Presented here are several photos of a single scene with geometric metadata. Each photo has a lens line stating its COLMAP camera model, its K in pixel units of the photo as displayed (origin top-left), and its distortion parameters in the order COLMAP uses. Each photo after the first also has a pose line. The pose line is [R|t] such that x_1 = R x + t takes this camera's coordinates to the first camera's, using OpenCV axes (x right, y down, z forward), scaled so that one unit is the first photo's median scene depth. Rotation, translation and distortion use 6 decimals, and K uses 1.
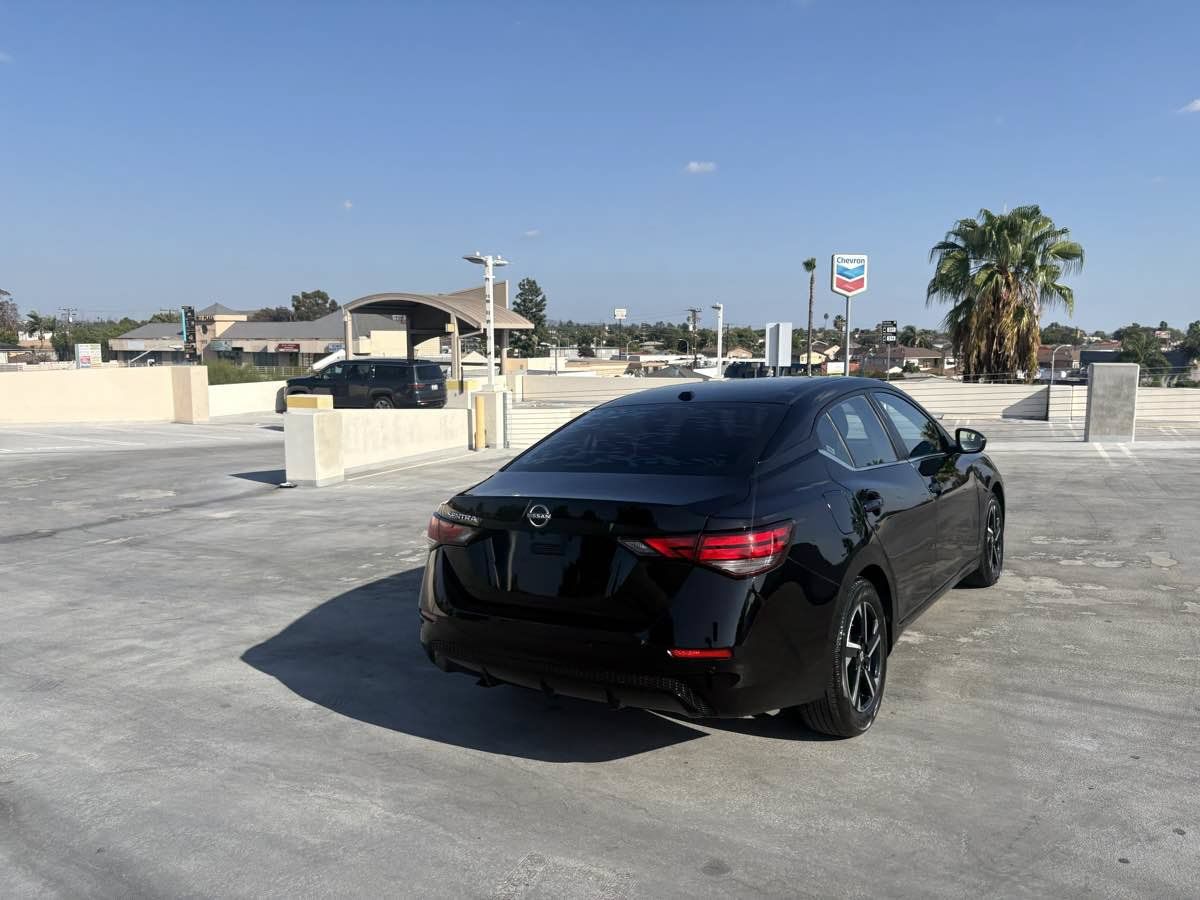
lens RADIAL K [[910.3, 0, 607.7], [0, 910.3, 442.6], [0, 0, 1]] dist [0.042158, -0.047073]
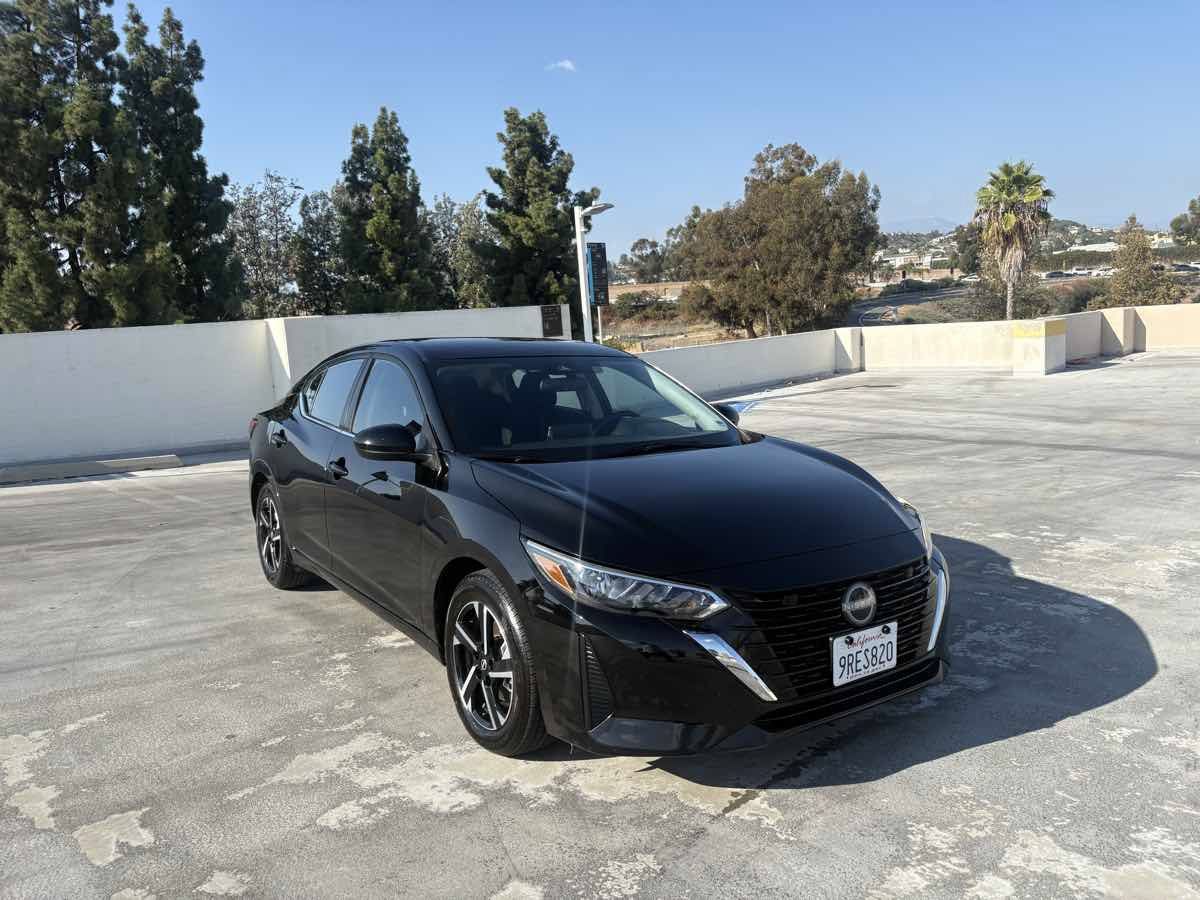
lens RADIAL K [[910.3, 0, 611.3], [0, 910.3, 458.9], [0, 0, 1]] dist [0.042158, -0.047073]
pose [[-0.371686, 0.172910, -0.912114, 0.348895], [-0.037854, 0.978862, 0.200989, -0.049261], [0.927587, 0.109232, -0.357284, 0.507402]]
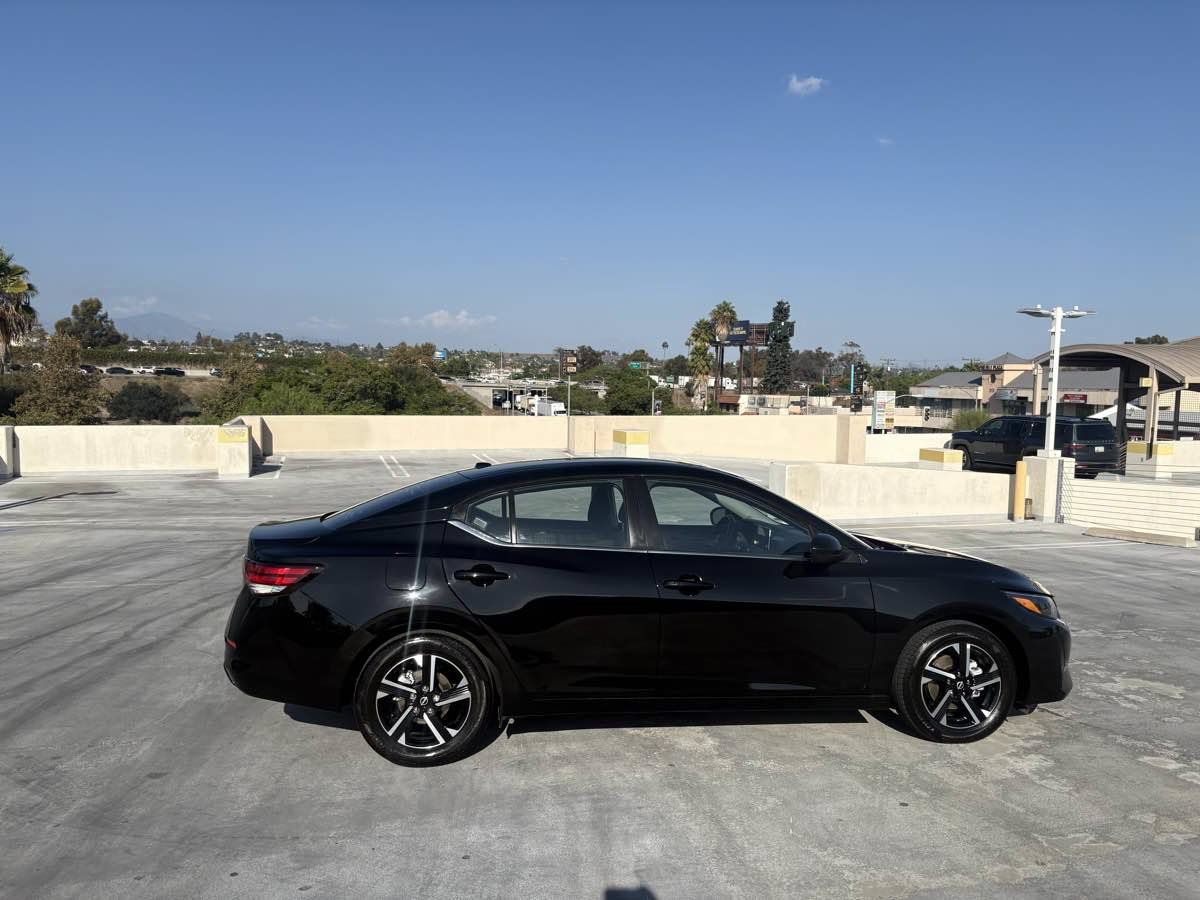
lens RADIAL K [[910.3, 0, 611.4], [0, 910.3, 457.6], [0, 0, 1]] dist [0.042158, -0.047073]
pose [[0.661864, 0.073652, -0.745997, 0.323964], [-0.099592, 0.994979, 0.009874, -0.027524], [0.742979, 0.067760, 0.665876, 0.098068]]
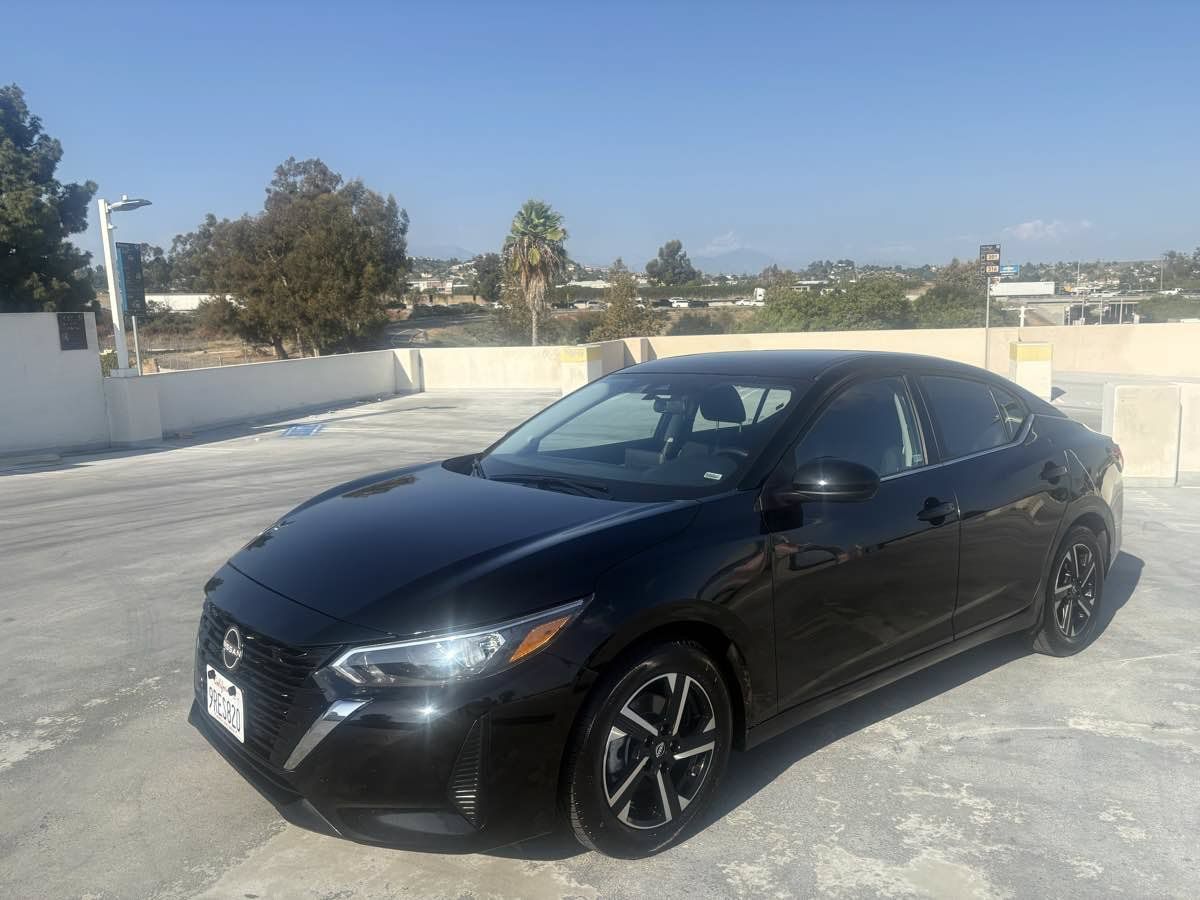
lens RADIAL K [[910.3, 0, 598.0], [0, 910.3, 451.5], [0, 0, 1]] dist [0.042158, -0.047073]
pose [[0.106596, 0.150338, -0.982871, 0.330970], [-0.082878, 0.986407, 0.141890, -0.044940], [0.990842, 0.066334, 0.117607, 0.456351]]
